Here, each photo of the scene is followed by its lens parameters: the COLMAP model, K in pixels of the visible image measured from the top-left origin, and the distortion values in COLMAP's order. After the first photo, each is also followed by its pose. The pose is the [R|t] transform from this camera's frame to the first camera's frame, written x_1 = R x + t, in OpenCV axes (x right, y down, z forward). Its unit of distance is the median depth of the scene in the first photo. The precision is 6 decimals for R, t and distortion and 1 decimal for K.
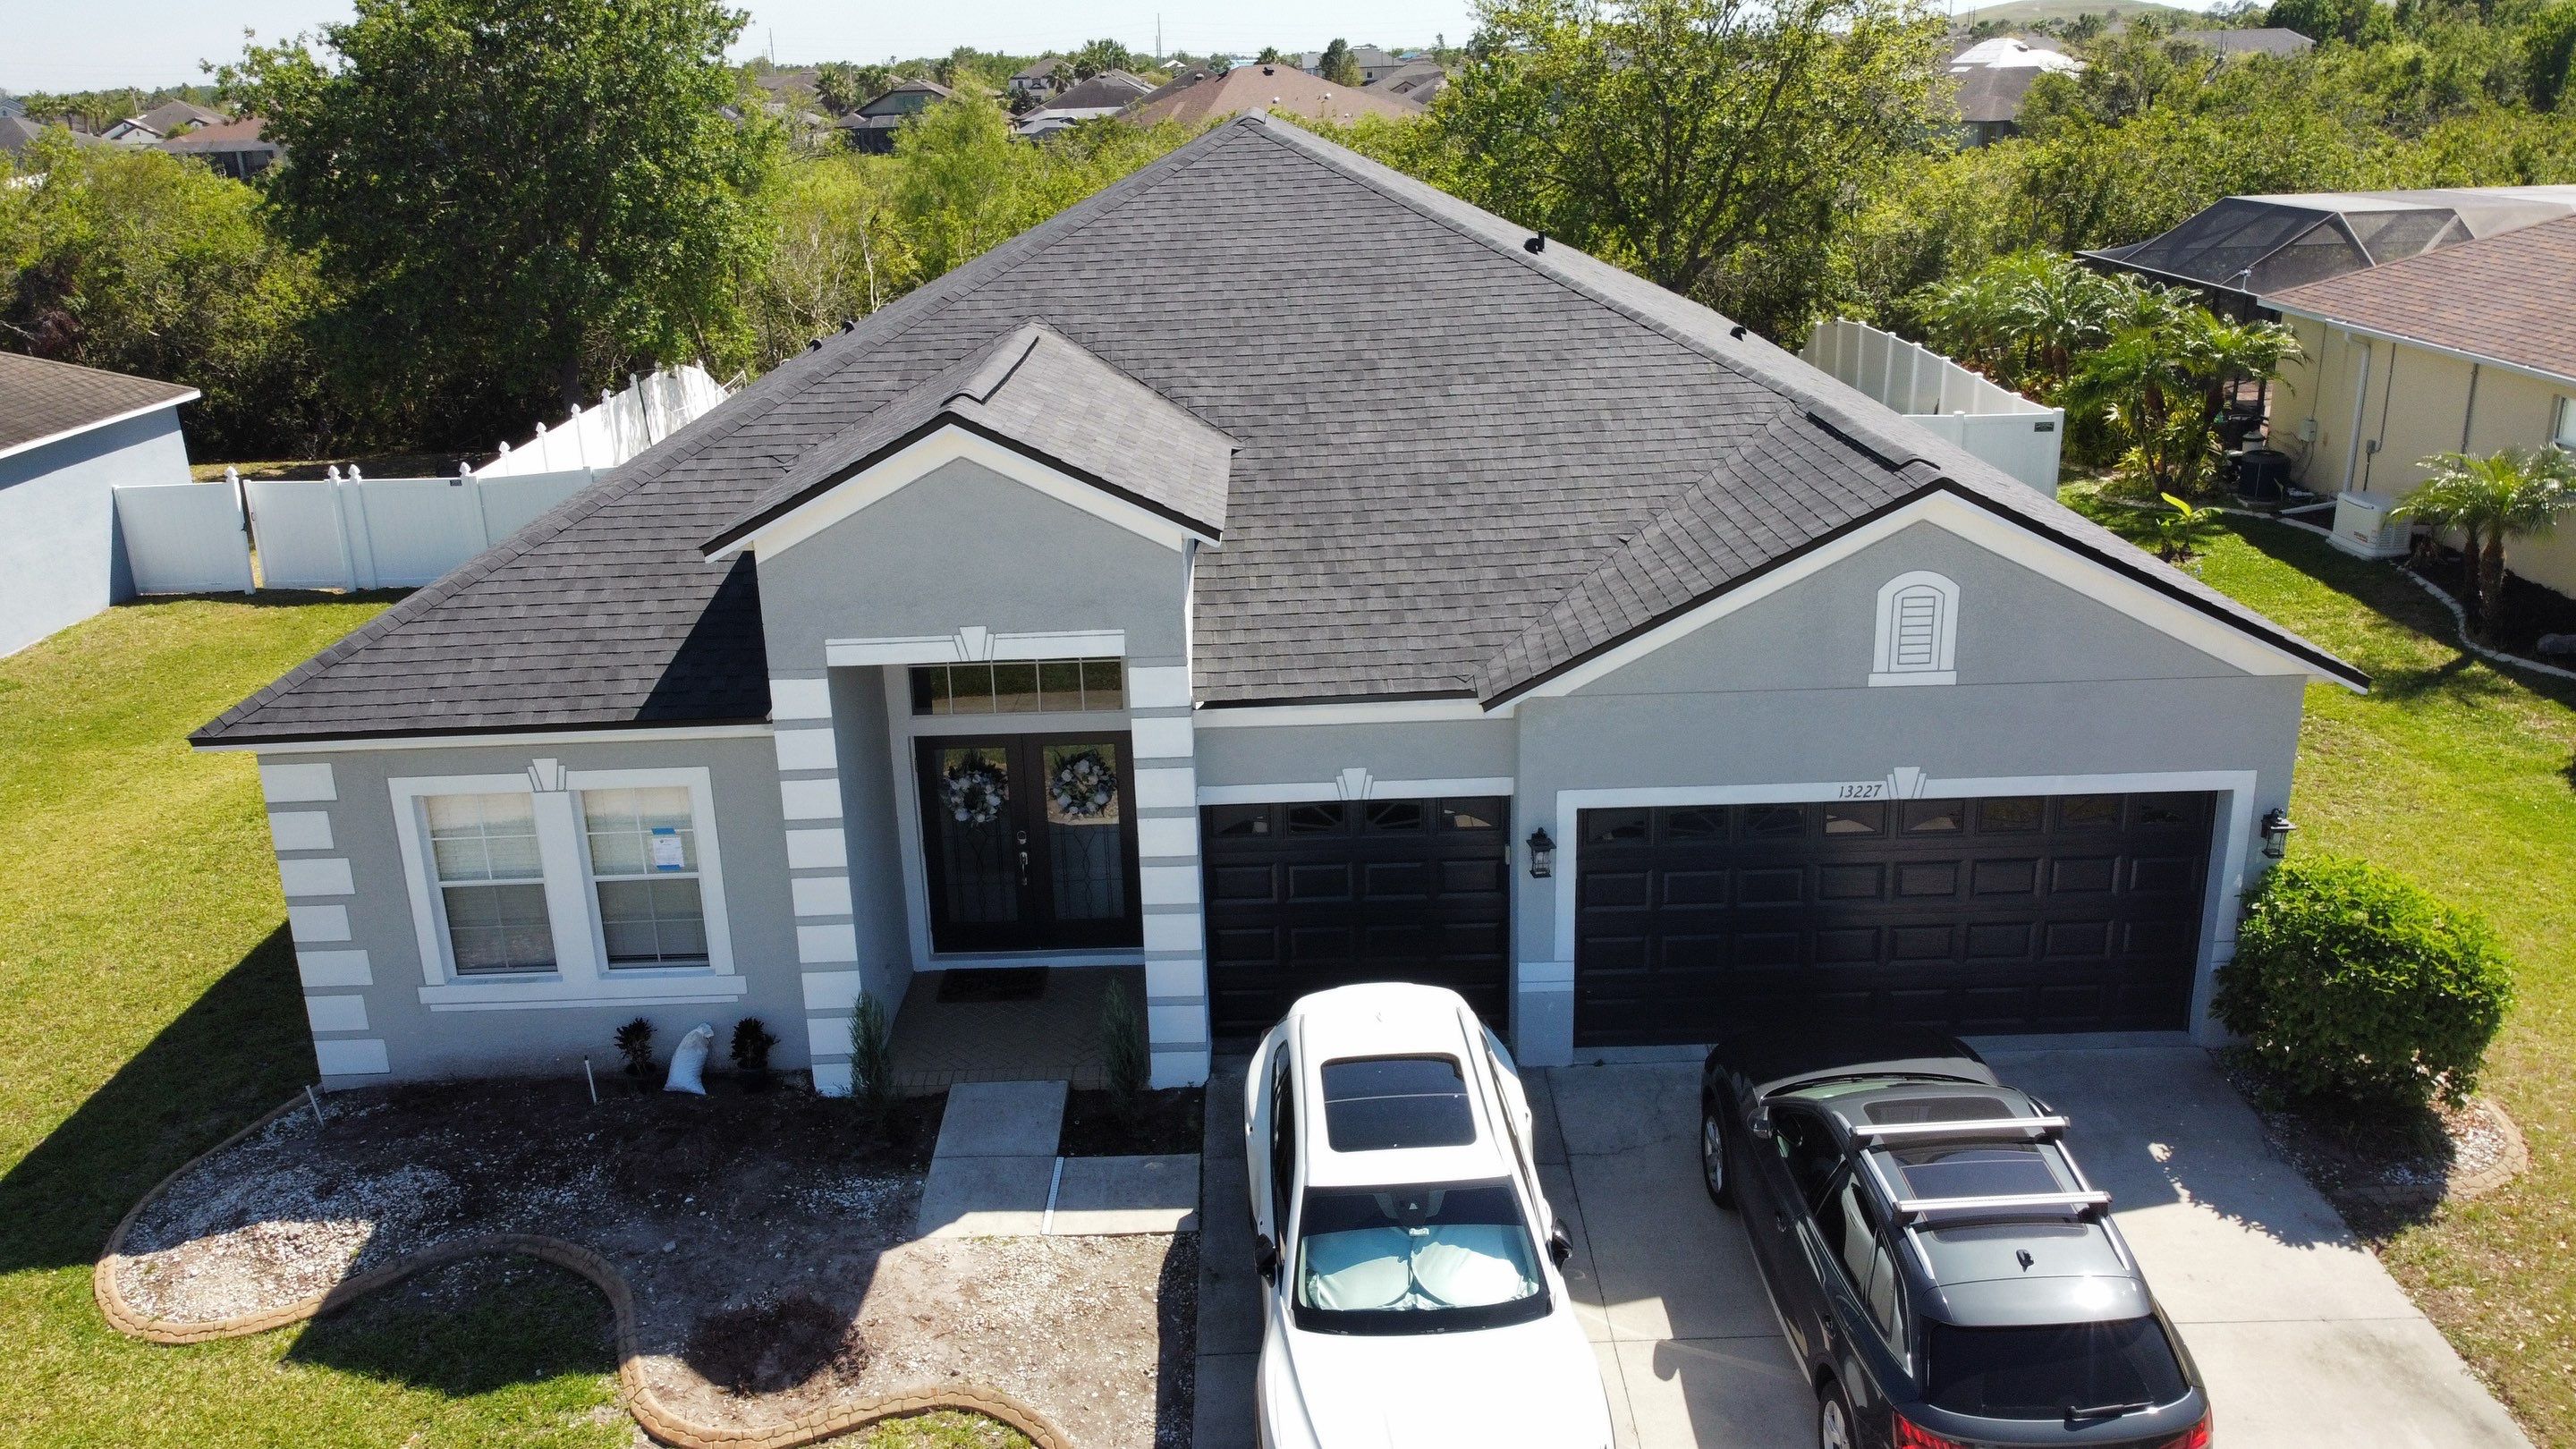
lens RADIAL K [[1945.9, 0, 1252.6], [0, 1945.9, 706.4], [0, 0, 1]] dist [0.003977, -0.005519]
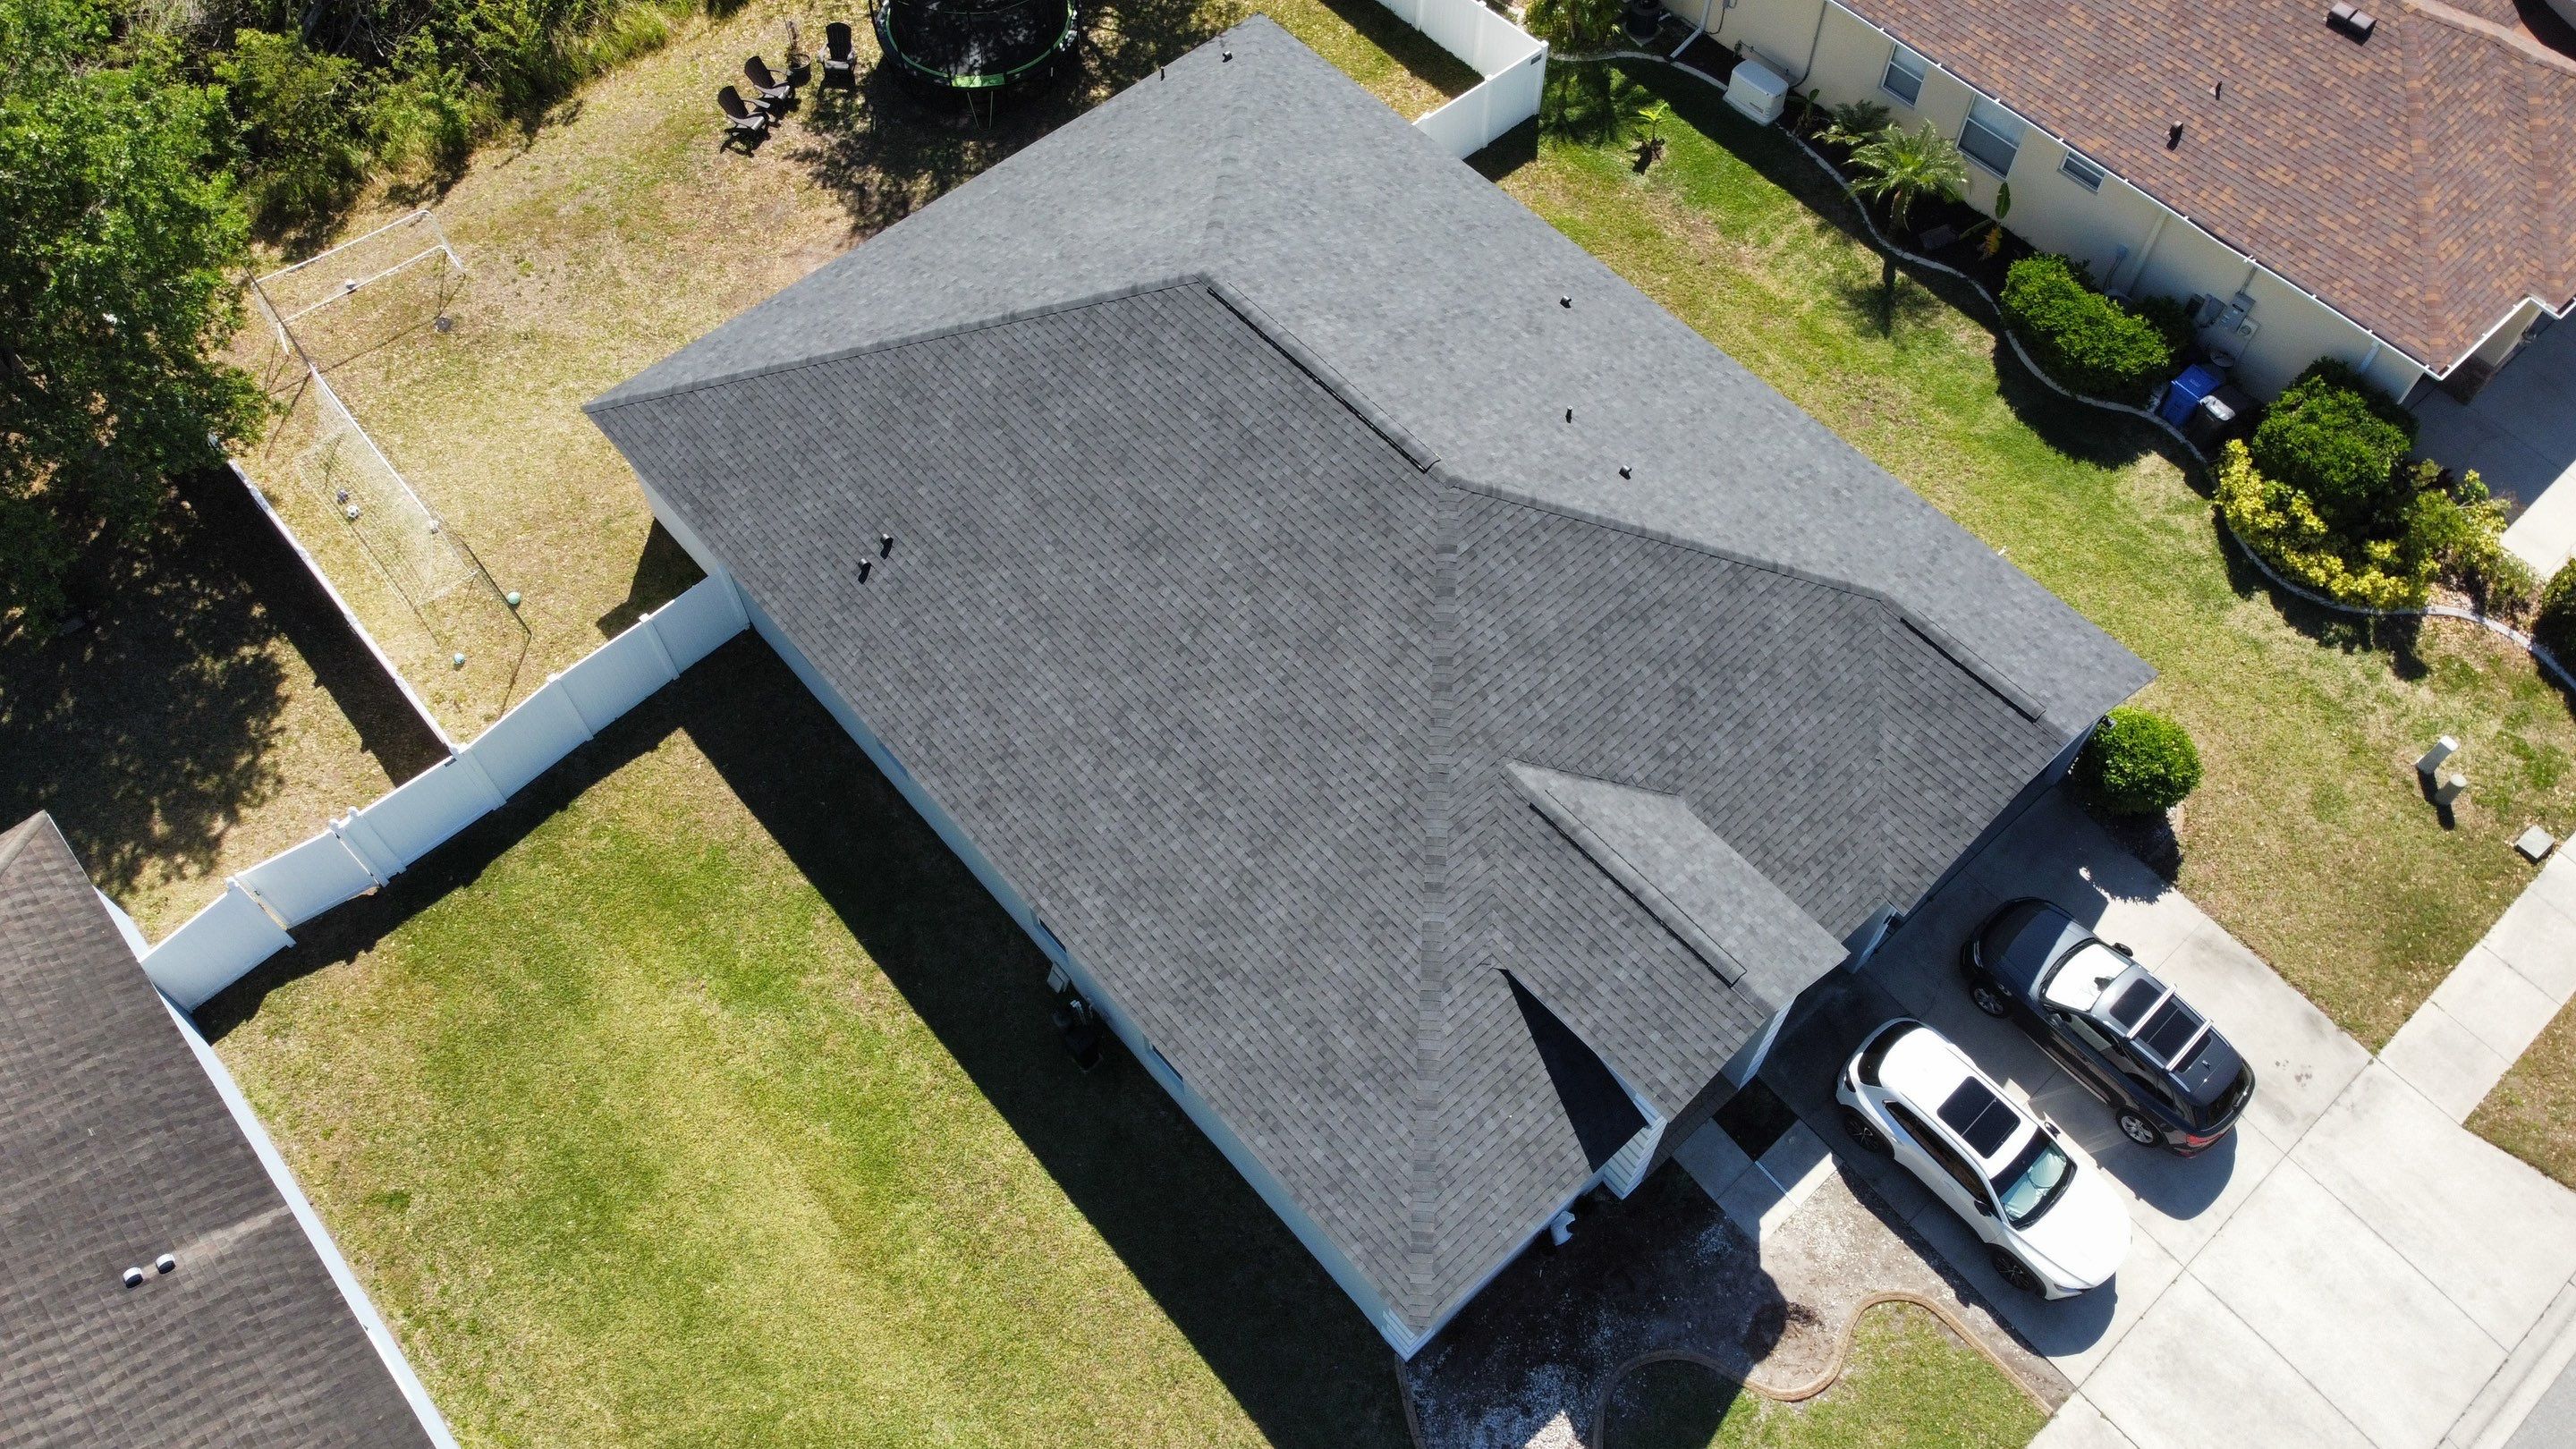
lens RADIAL K [[1936.6, 0, 1246.2], [0, 1936.6, 698.2], [0, 0, 1]] dist [-0.006381, -0.006465]
pose [[0.751546, -0.545839, 0.370457, -0.960044], [0.200273, 0.723853, 0.660248, -1.533464], [-0.628546, -0.422015, 0.653325, 0.189214]]
